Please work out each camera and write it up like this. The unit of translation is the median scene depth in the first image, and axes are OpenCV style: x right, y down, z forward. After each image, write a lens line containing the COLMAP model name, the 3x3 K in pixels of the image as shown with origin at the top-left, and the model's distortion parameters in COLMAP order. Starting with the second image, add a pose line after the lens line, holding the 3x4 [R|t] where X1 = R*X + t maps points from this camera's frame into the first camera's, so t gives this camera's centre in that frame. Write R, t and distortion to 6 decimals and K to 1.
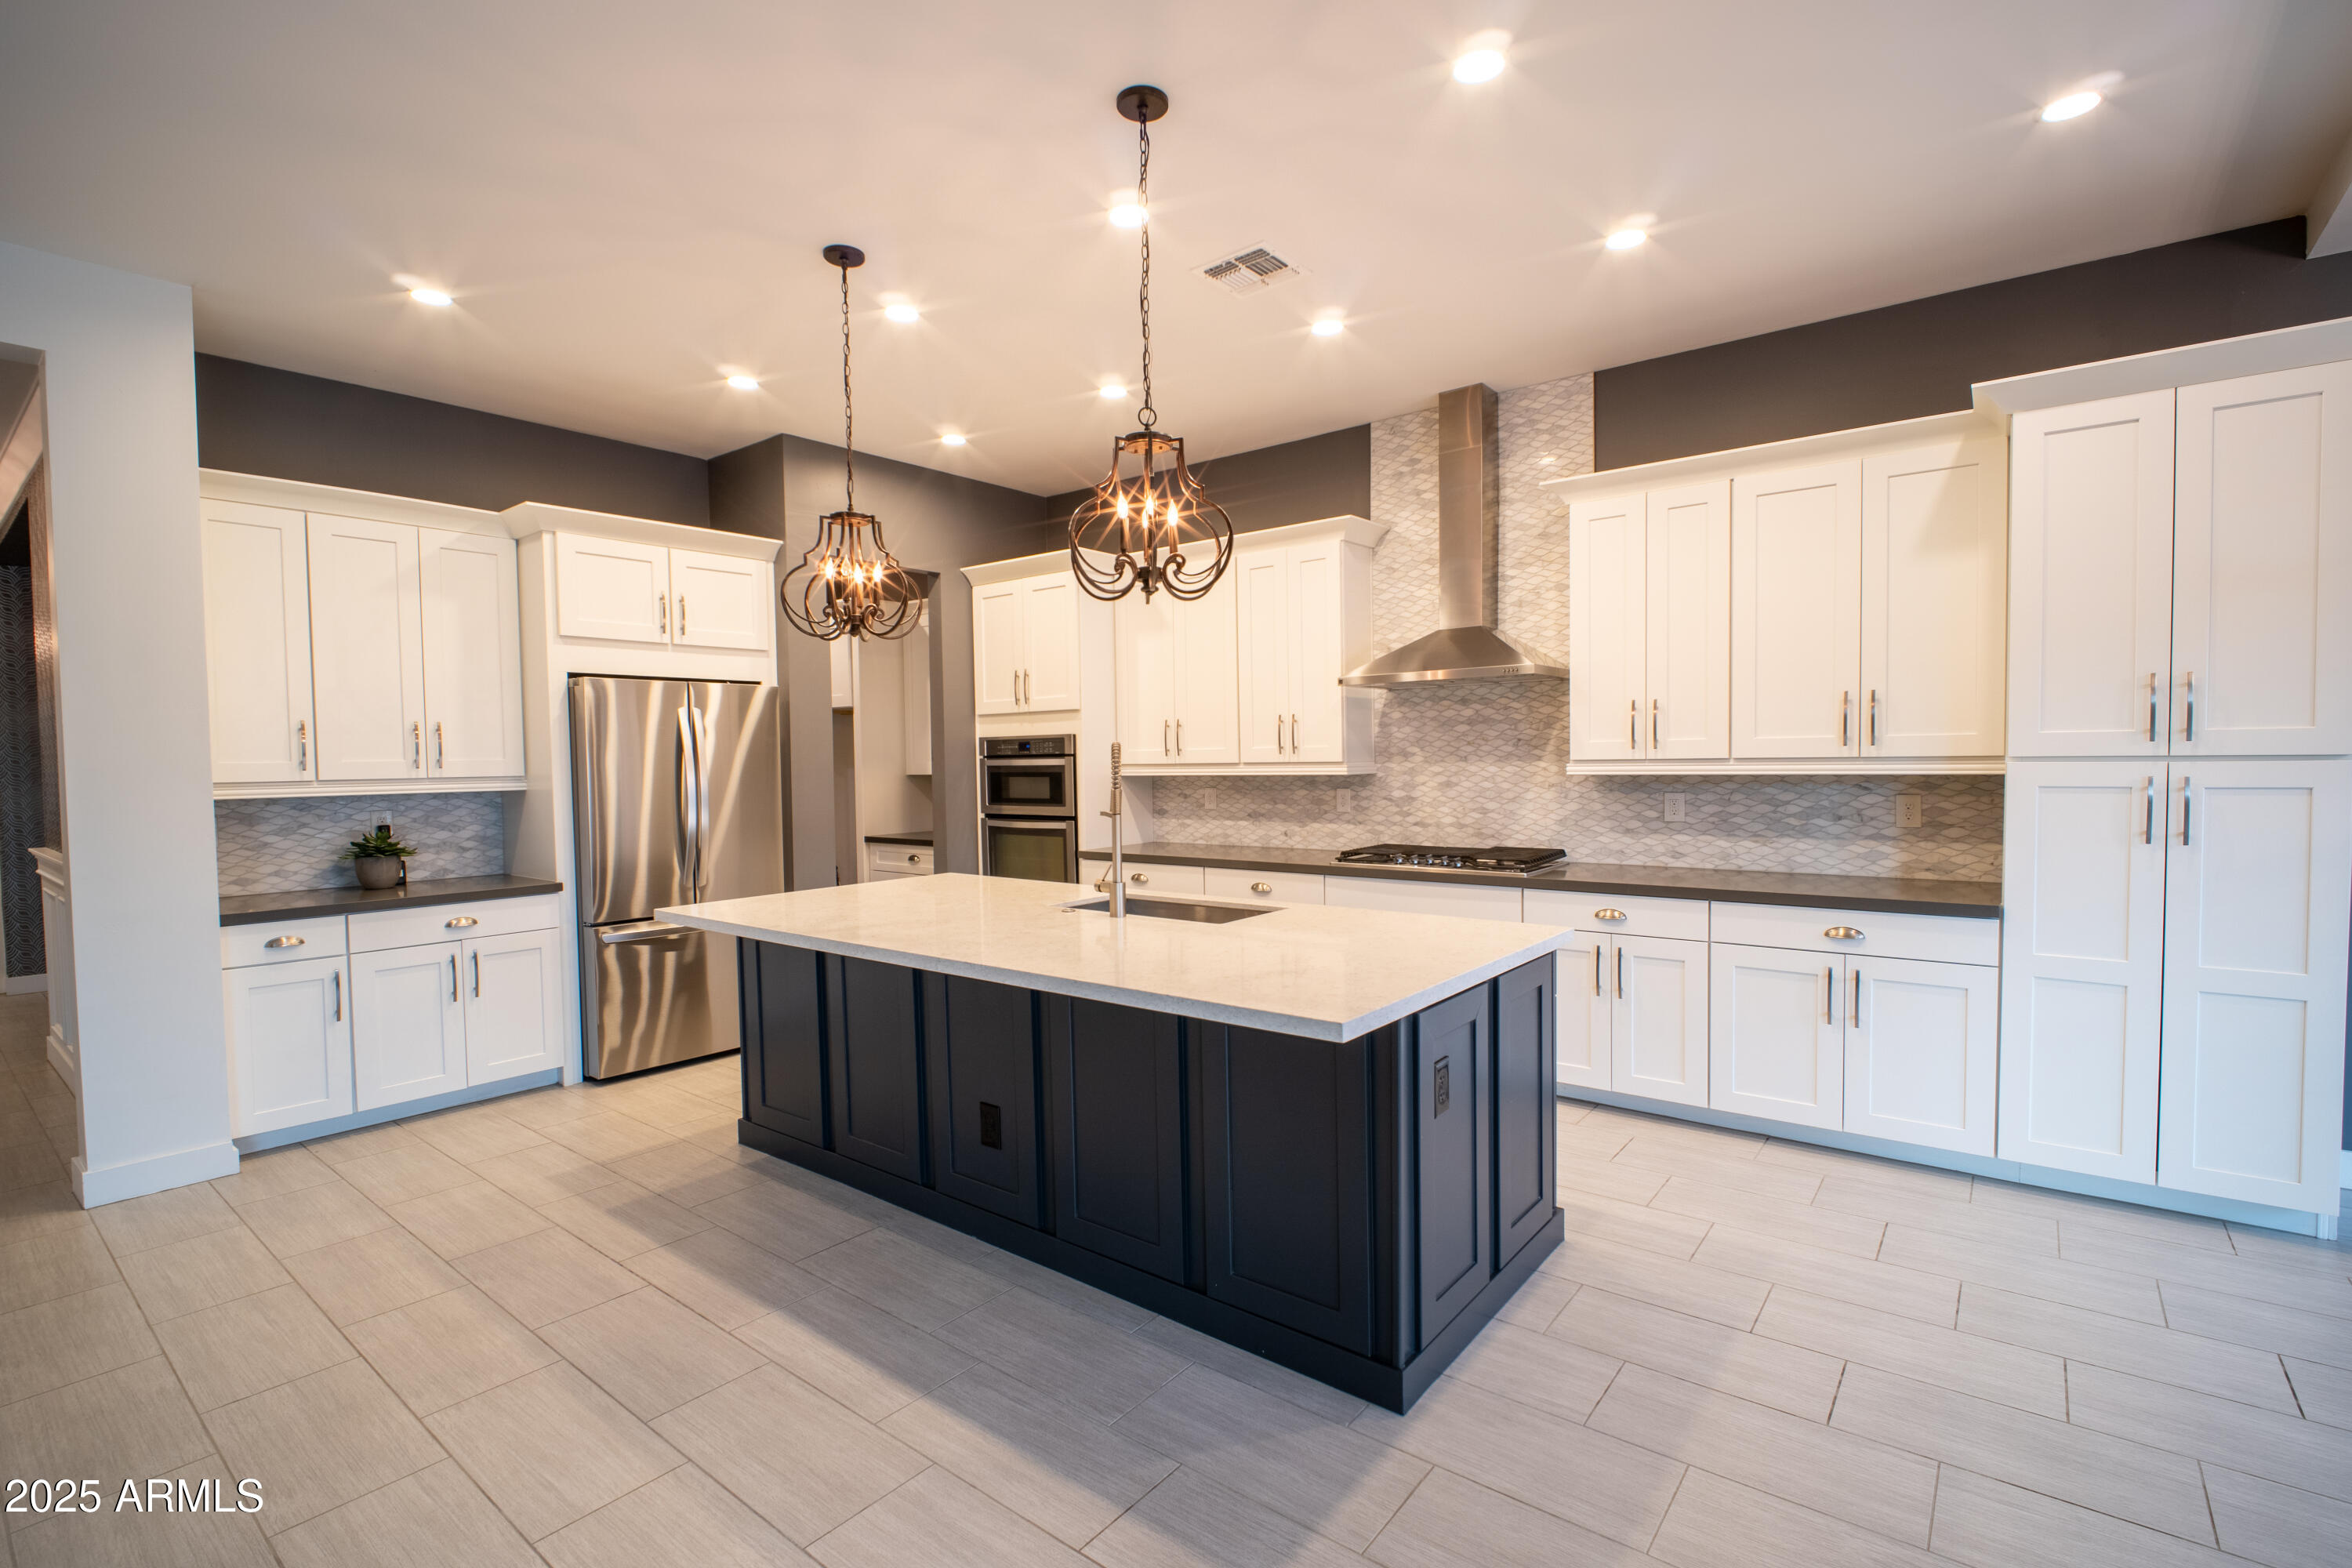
lens RADIAL K [[1070.1, 0, 1178.4], [0, 1070.1, 801.2], [0, 0, 1]] dist [0.002349, -0.009113]
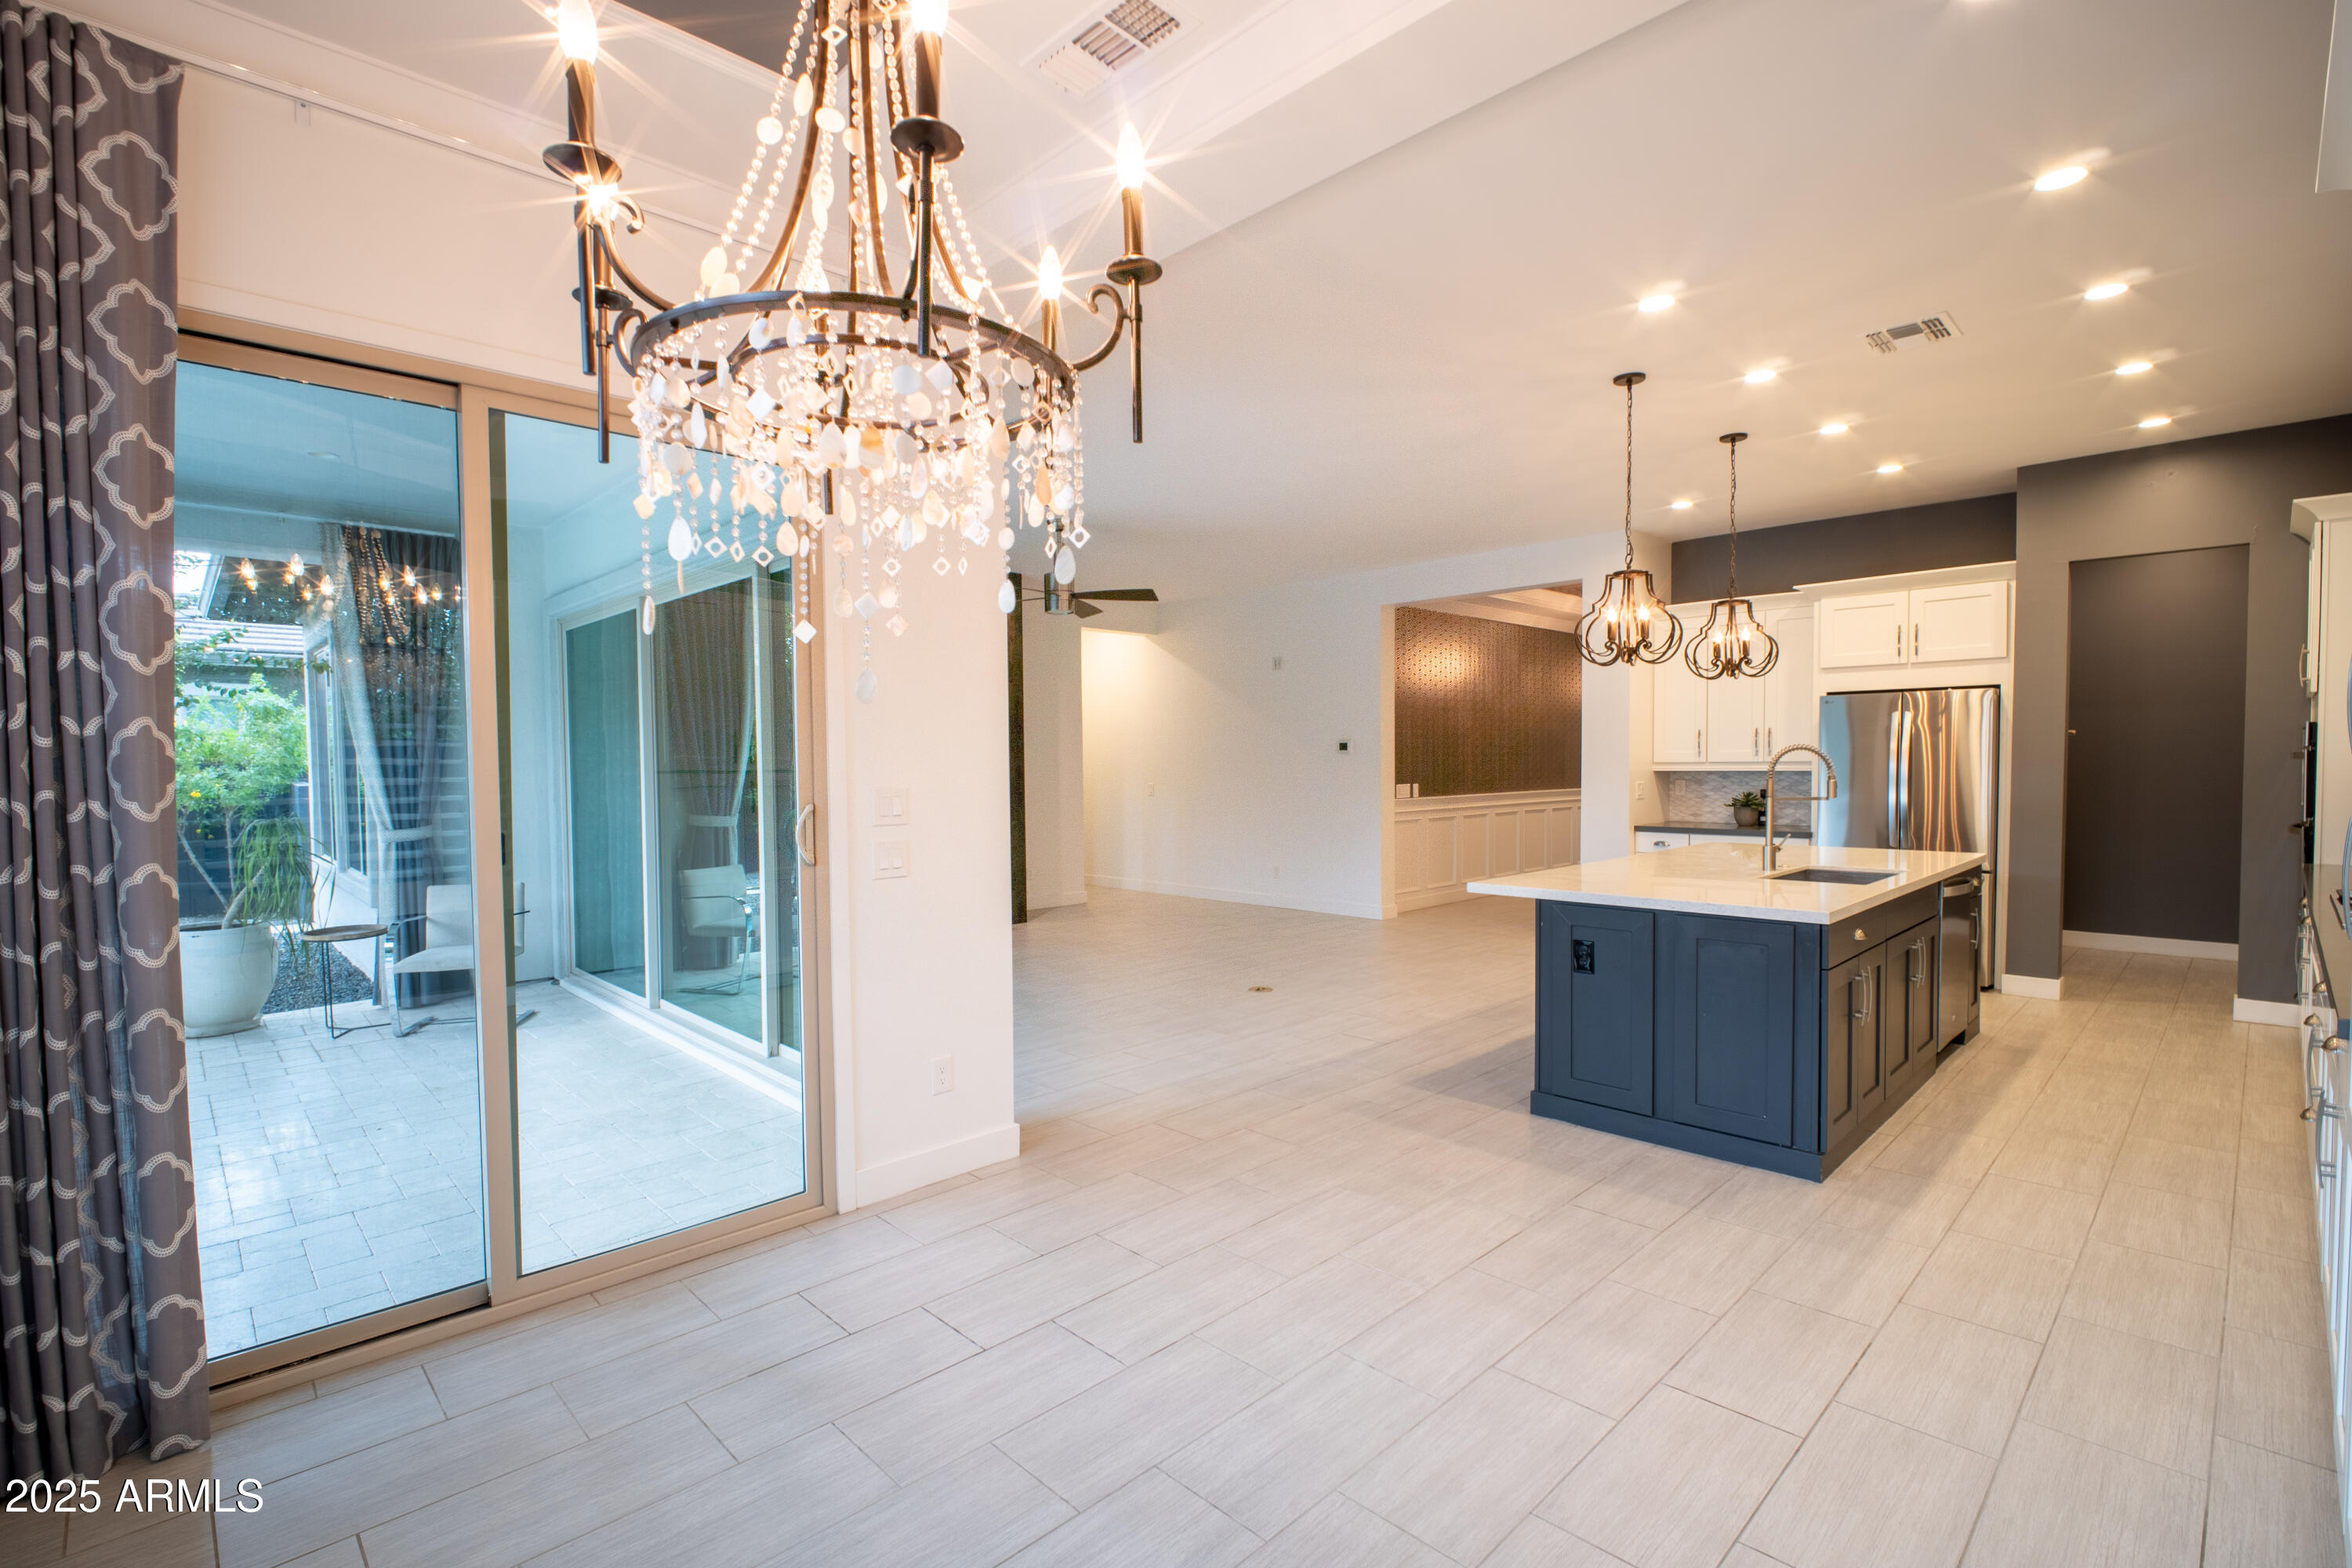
lens RADIAL K [[1070.1, 0, 1178.4], [0, 1070.1, 801.2], [0, 0, 1]] dist [0.002349, -0.009113]
pose [[-0.129247, 0.052464, -0.990224, 0.954265], [-0.027535, 0.998024, 0.056472, -0.026039], [0.991230, 0.034565, -0.127547, 0.276625]]
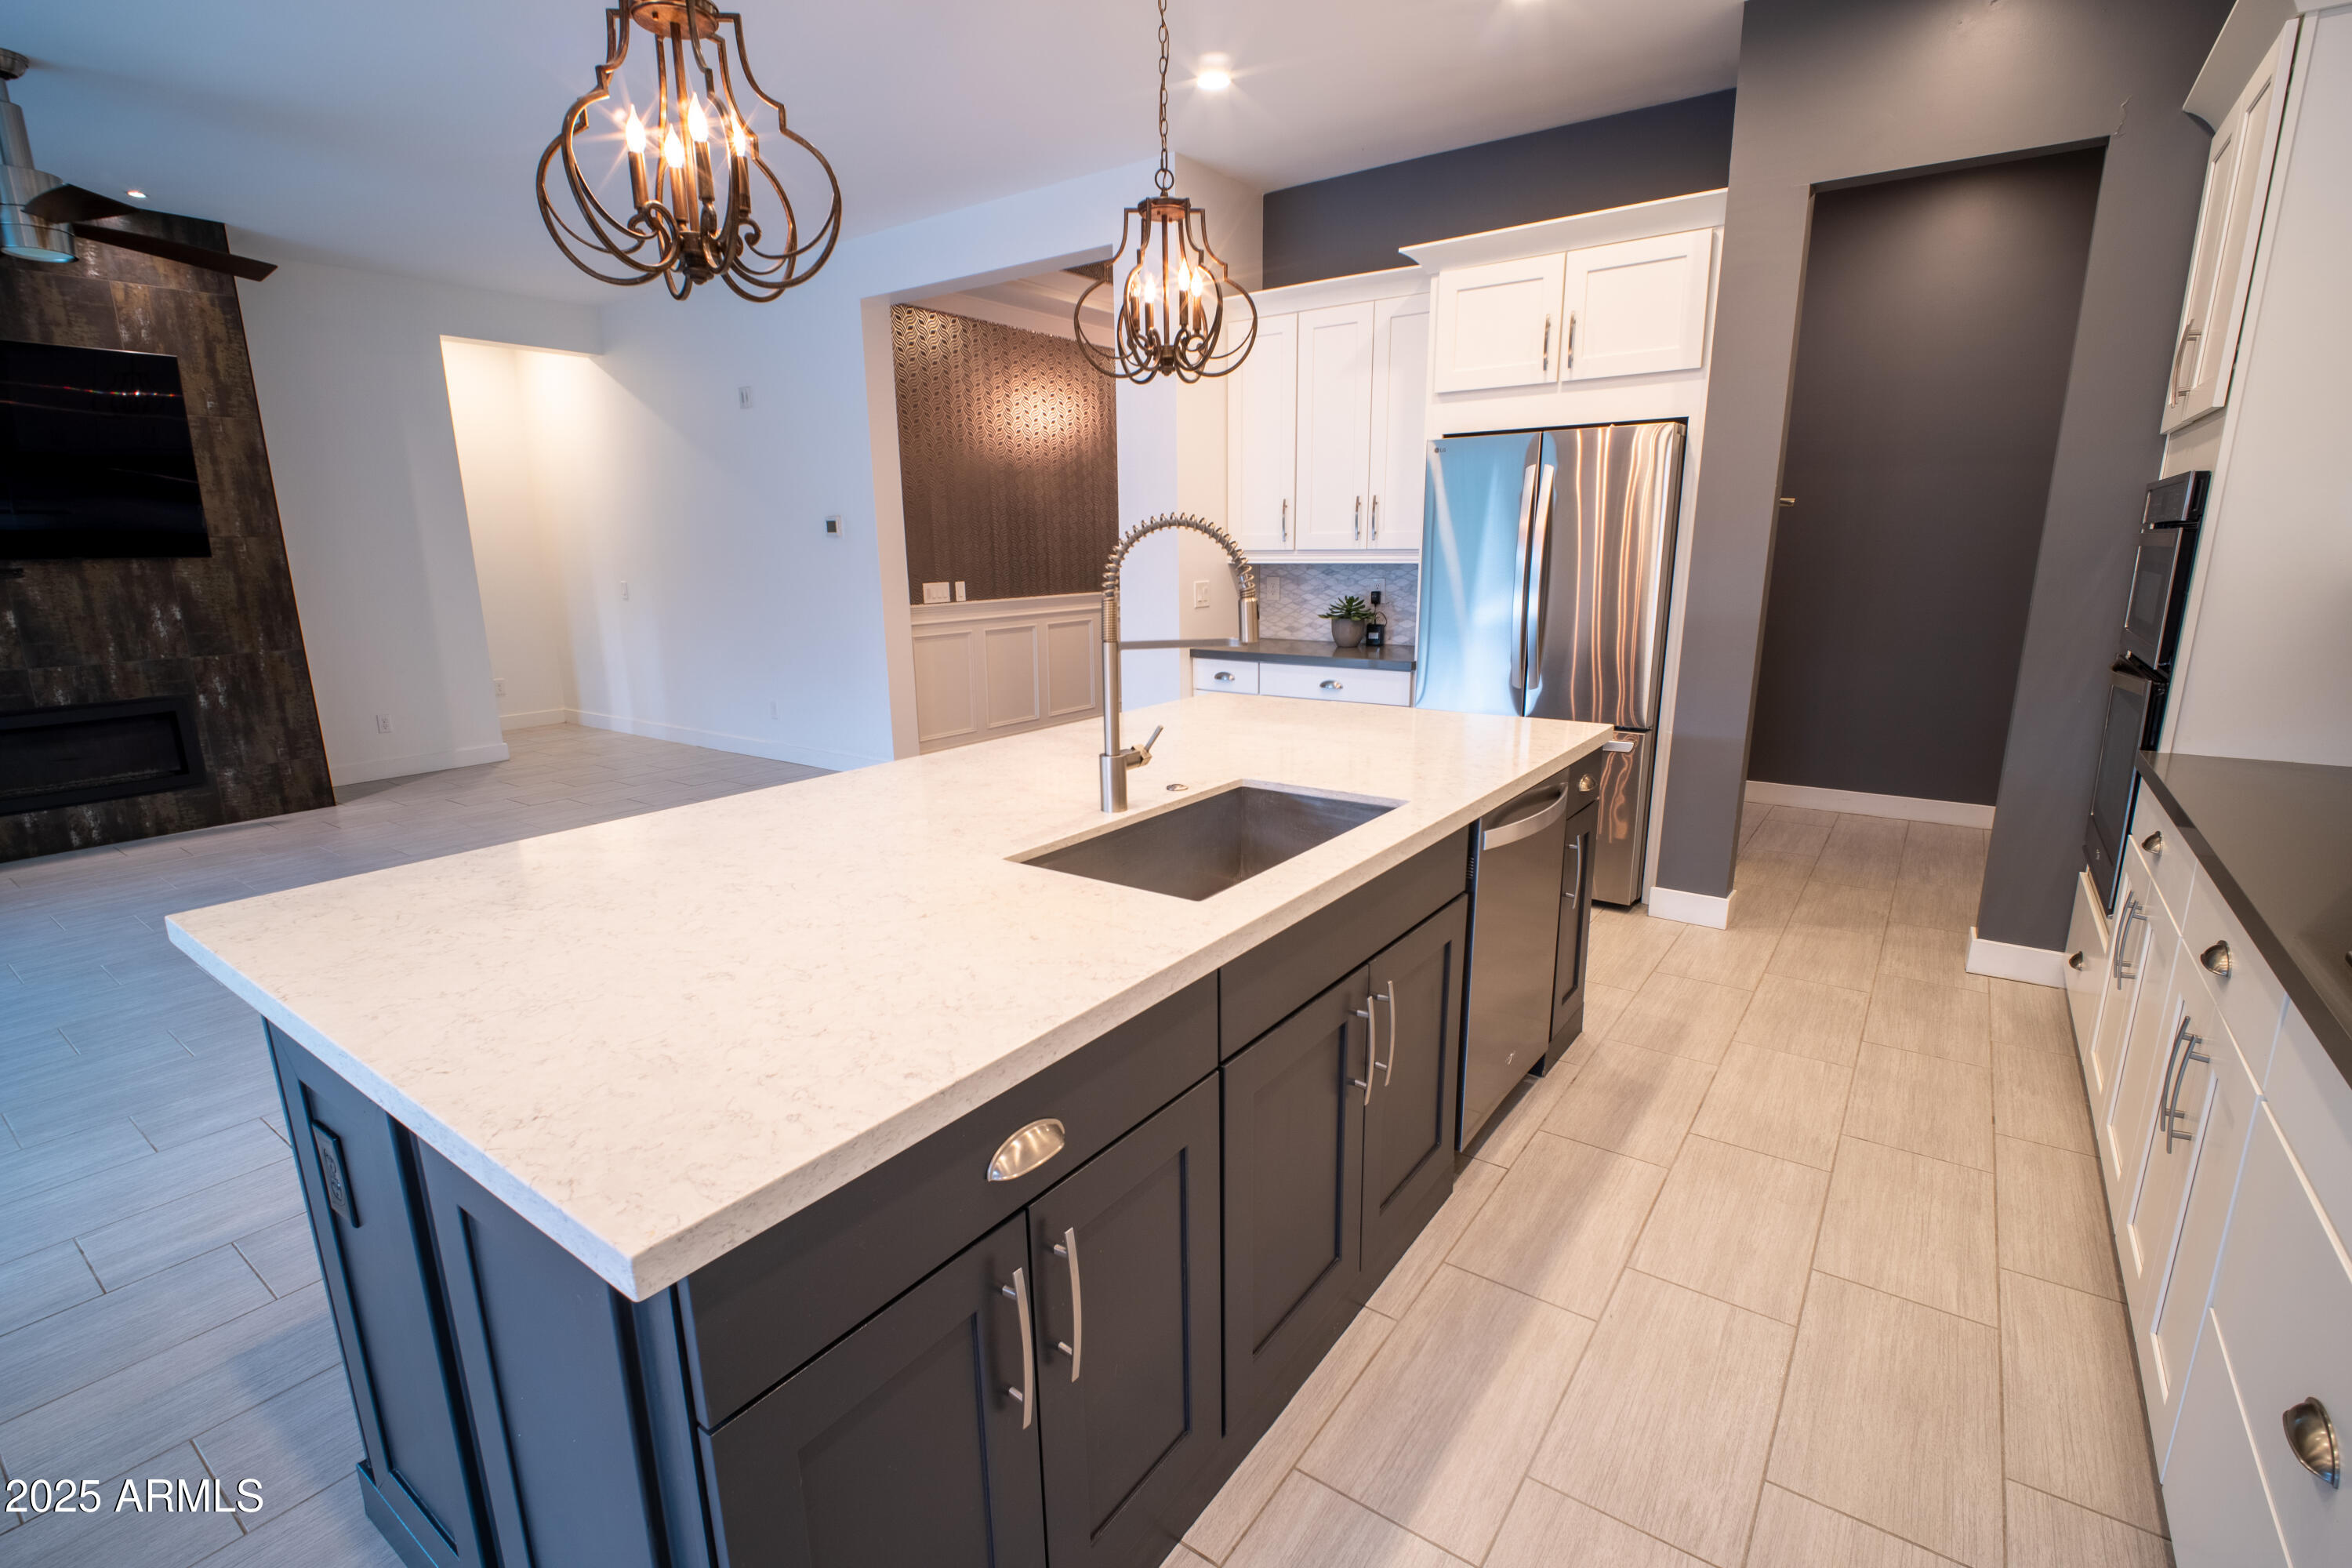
lens RADIAL K [[1070.1, 0, 1178.4], [0, 1070.1, 801.2], [0, 0, 1]] dist [0.002349, -0.009113]
pose [[0.044946, 0.247700, -0.967794, 0.362687], [-0.027587, 0.968711, 0.246654, -0.032616], [0.998608, 0.015612, 0.050373, 0.675468]]
